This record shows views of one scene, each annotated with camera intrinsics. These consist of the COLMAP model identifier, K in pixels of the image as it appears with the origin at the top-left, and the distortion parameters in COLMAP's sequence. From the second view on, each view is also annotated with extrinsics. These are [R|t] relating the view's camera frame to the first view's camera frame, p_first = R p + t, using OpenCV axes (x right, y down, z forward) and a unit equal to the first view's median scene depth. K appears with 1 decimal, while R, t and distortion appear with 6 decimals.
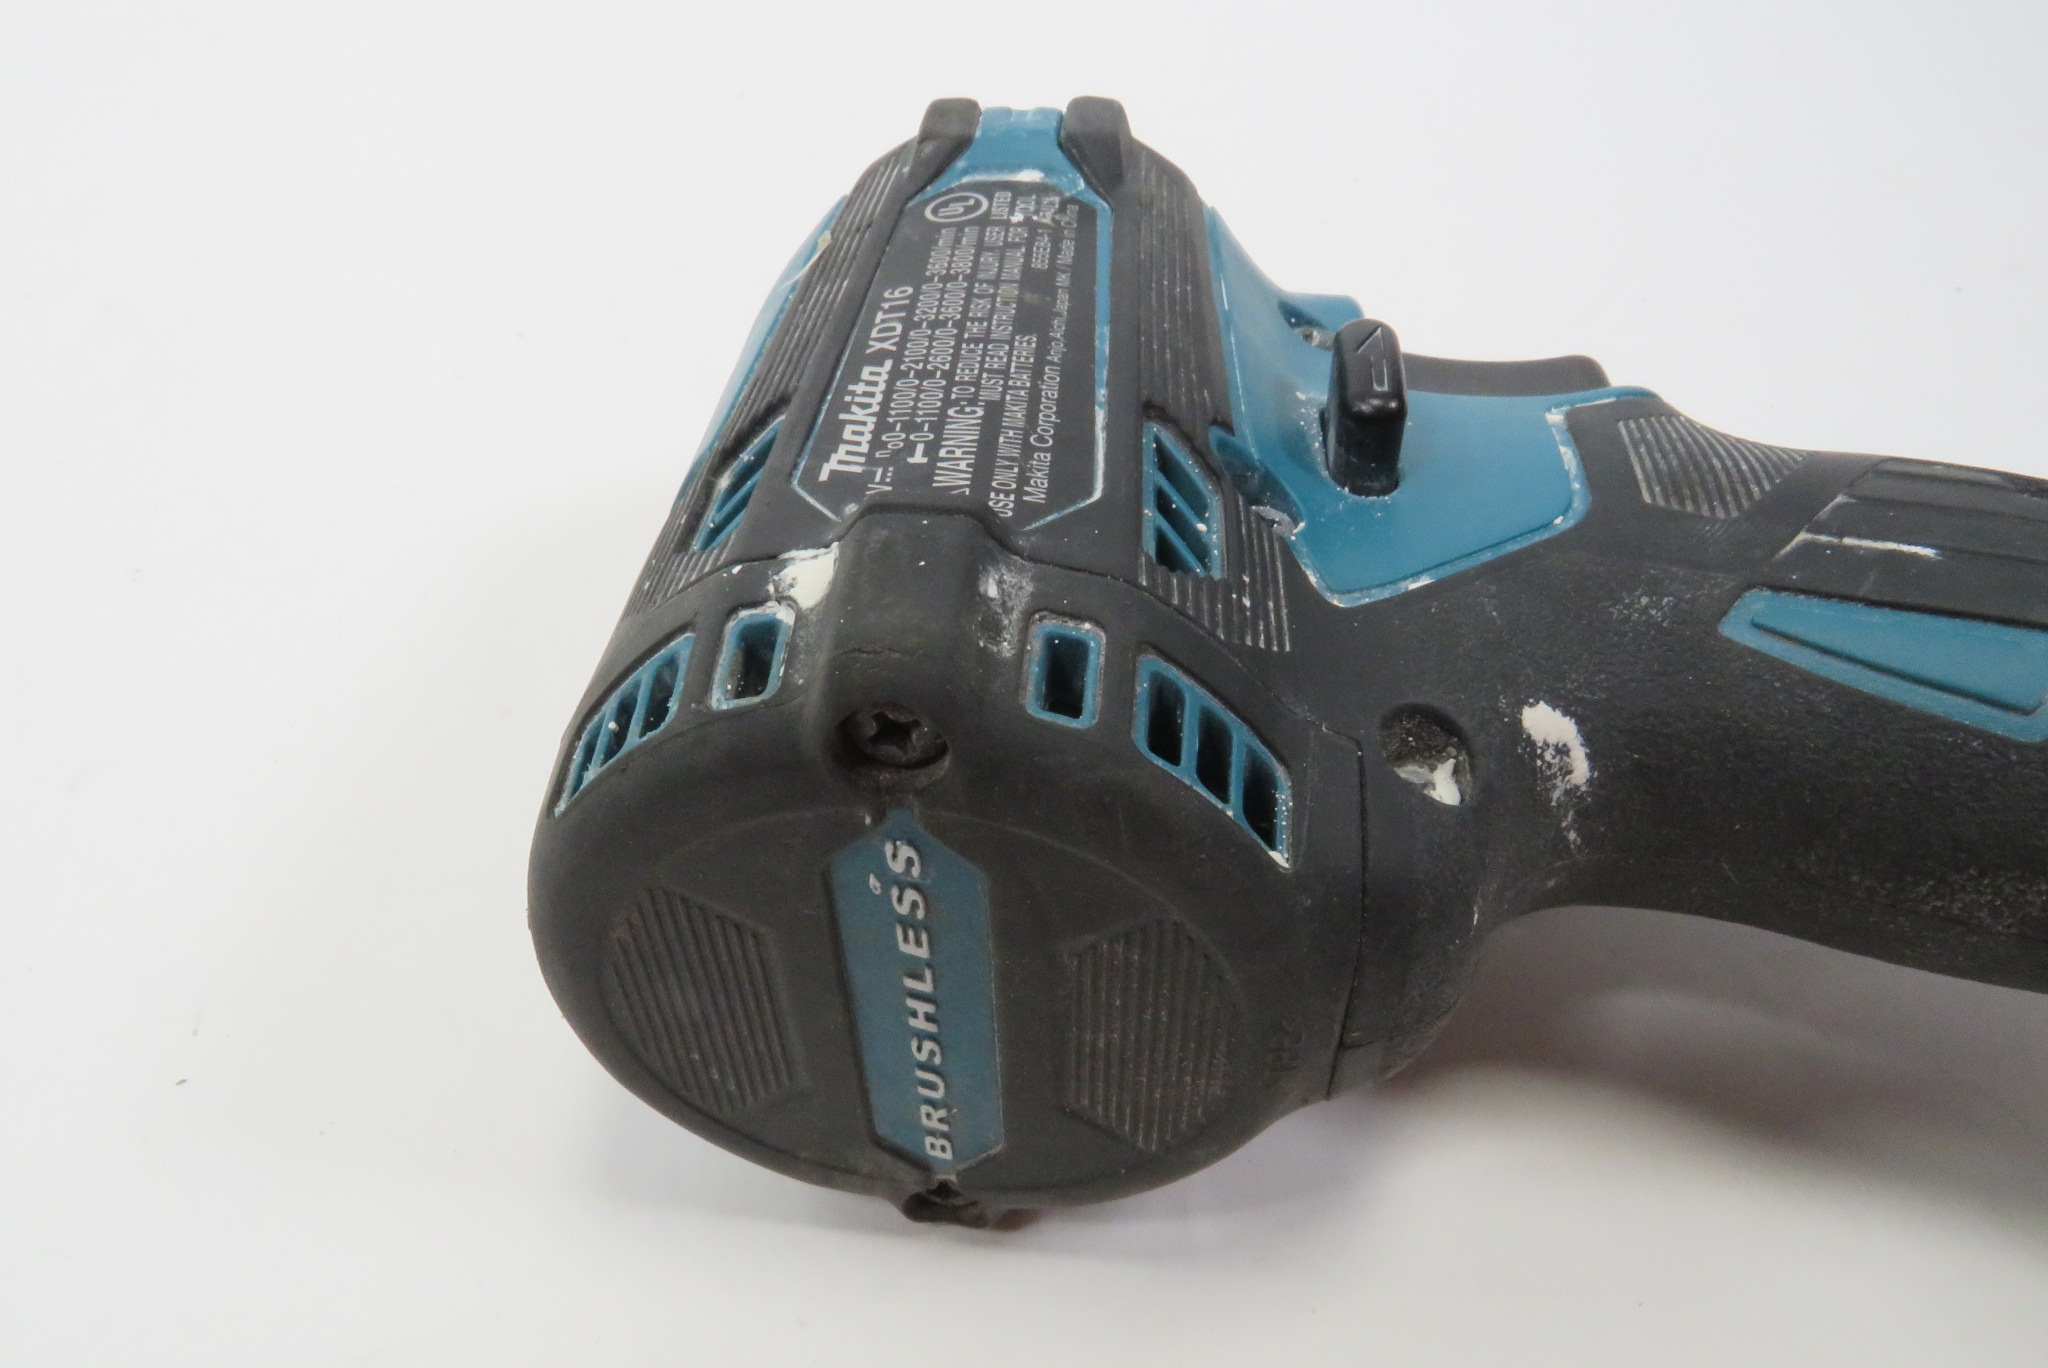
lens RADIAL K [[1492.6, 0, 1024.0], [0, 1492.6, 684.0], [0, 0, 1]] dist [-0.000411, 0.000515]
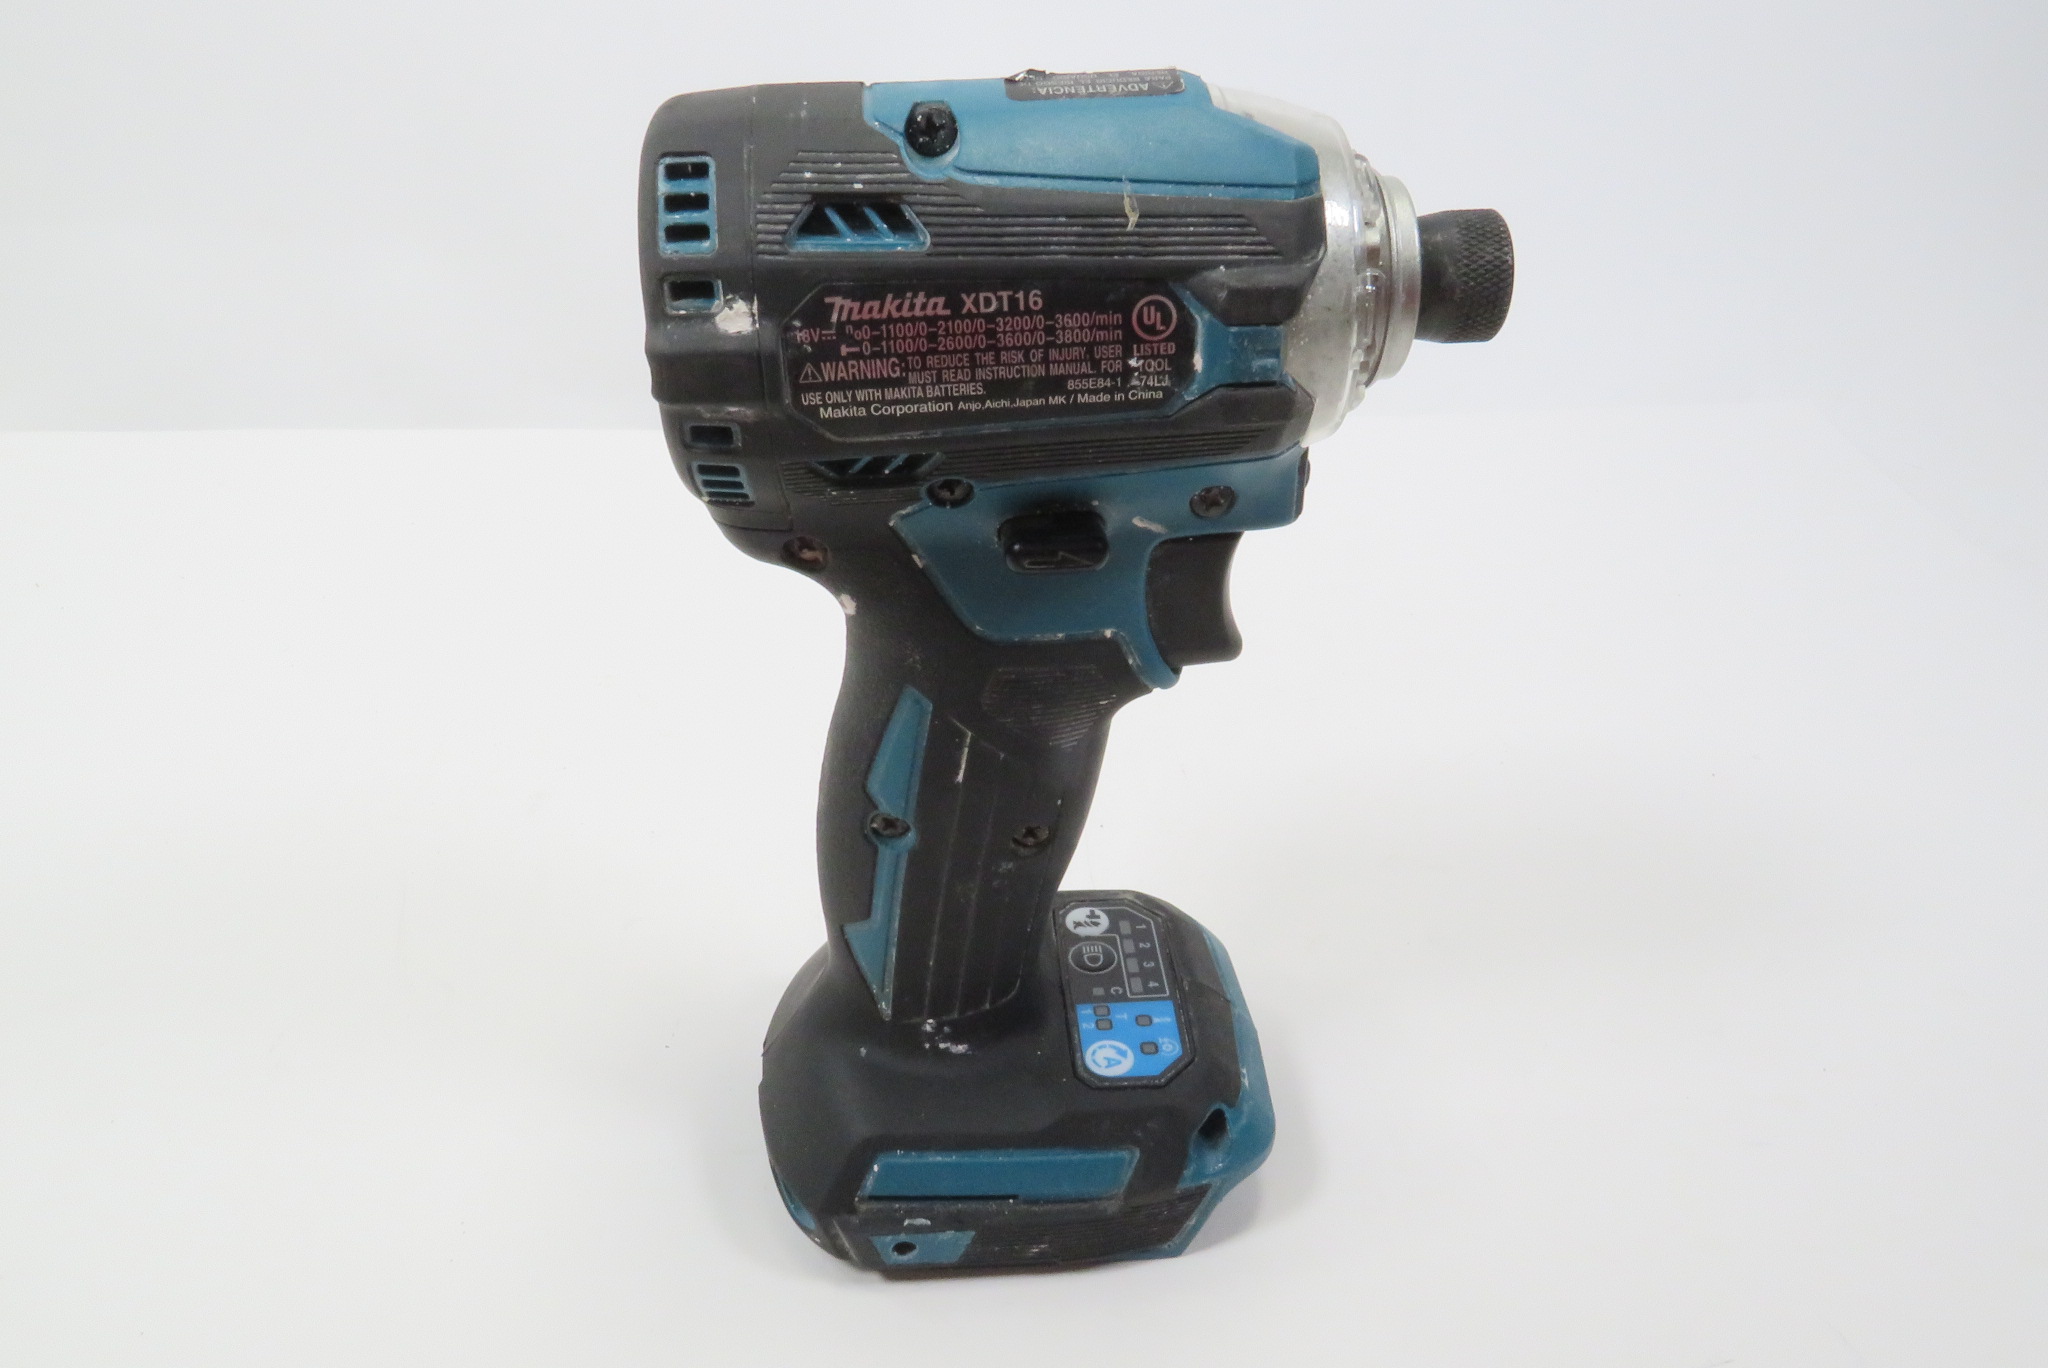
lens RADIAL K [[1492.6, 0, 1024.0], [0, 1492.6, 684.0], [0, 0, 1]] dist [-0.000411, 0.000515]
pose [[0.115634, 0.847574, 0.517926, -0.643495], [-0.720682, -0.287238, 0.630961, -1.574012], [0.683554, -0.446220, 0.577617, -0.107234]]
